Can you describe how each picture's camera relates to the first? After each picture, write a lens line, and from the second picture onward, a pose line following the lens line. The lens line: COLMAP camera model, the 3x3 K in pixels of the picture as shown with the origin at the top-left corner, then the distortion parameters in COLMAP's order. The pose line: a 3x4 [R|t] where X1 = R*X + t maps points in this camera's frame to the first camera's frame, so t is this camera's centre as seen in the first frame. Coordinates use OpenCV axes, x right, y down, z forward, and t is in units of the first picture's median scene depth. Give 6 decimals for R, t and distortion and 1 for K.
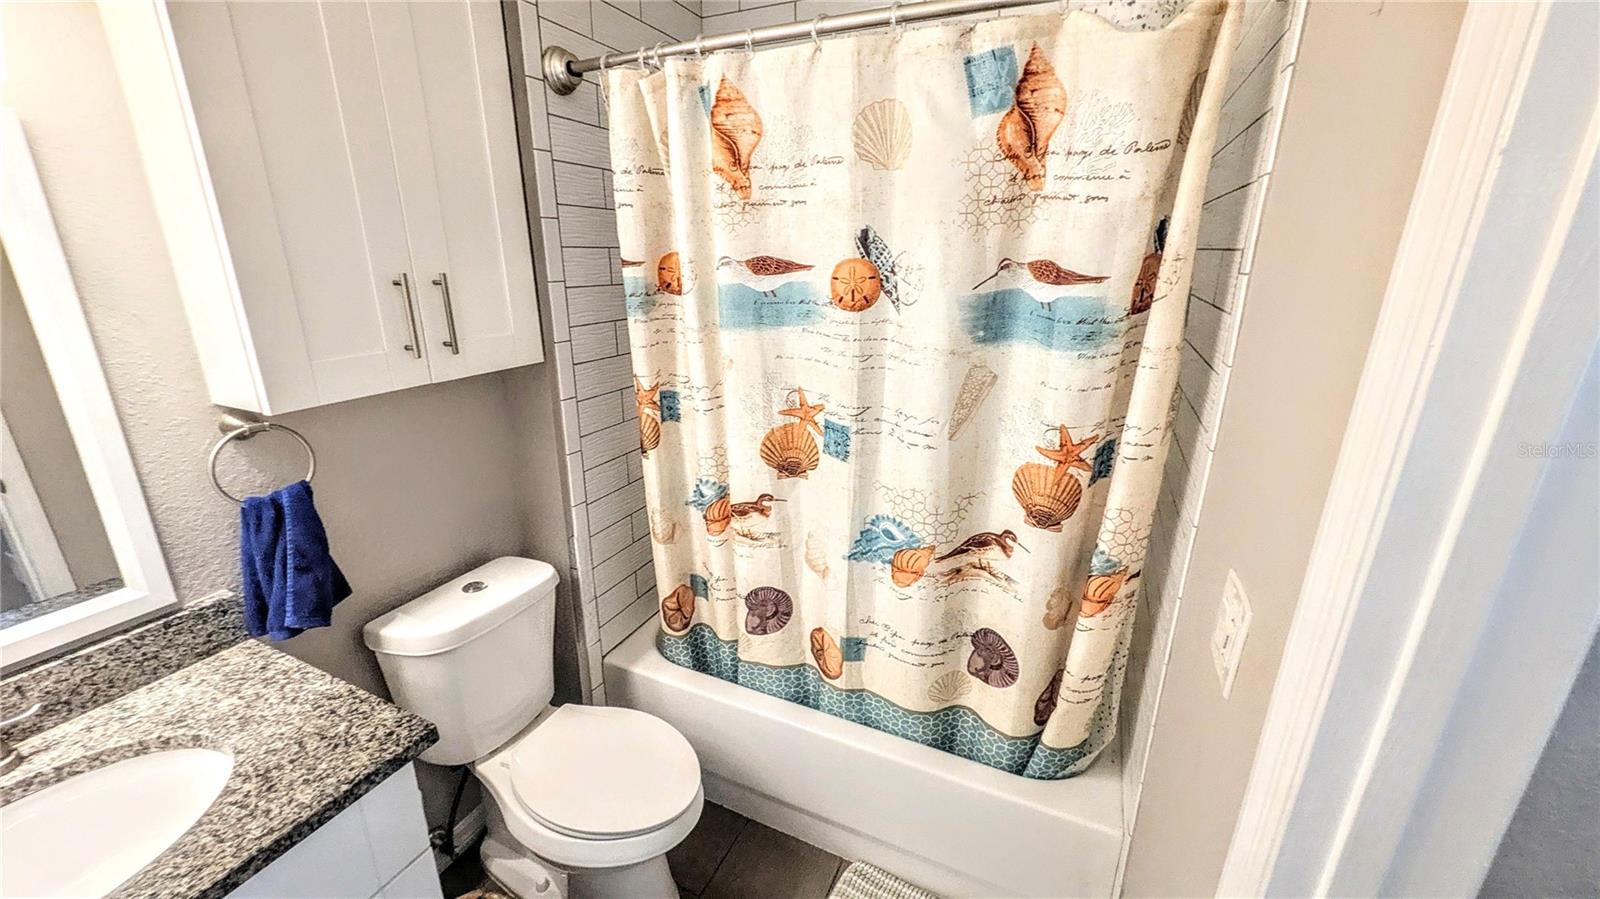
lens RADIAL K [[624.4, 0, 796.5], [0, 624.4, 451.0], [0, 0, 1]] dist [0.002935, -0.001141]
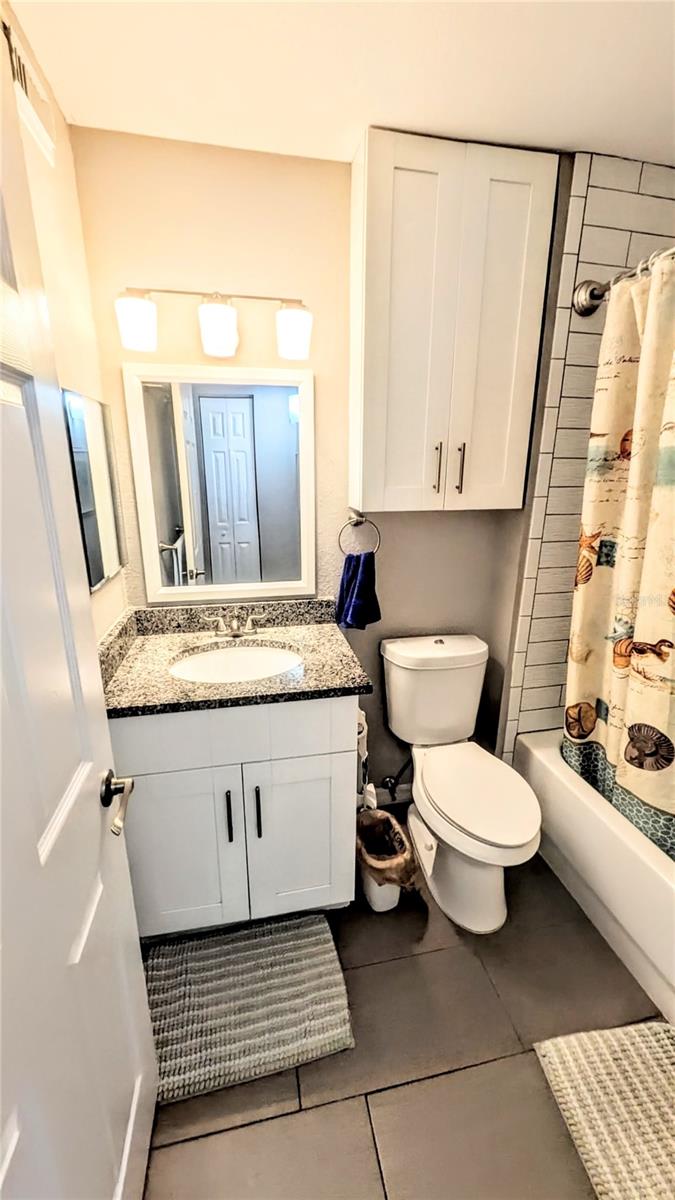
lens RADIAL K [[468.3, 0, 338.5], [0, 468.3, 597.8], [0, 0, 1]] dist [0.002935, -0.001141]
pose [[0.601947, 0.221937, -0.767075, 0.222149], [-0.245182, 0.965569, 0.086964, 0.067326], [0.759964, 0.135725, 0.635636, 0.023245]]
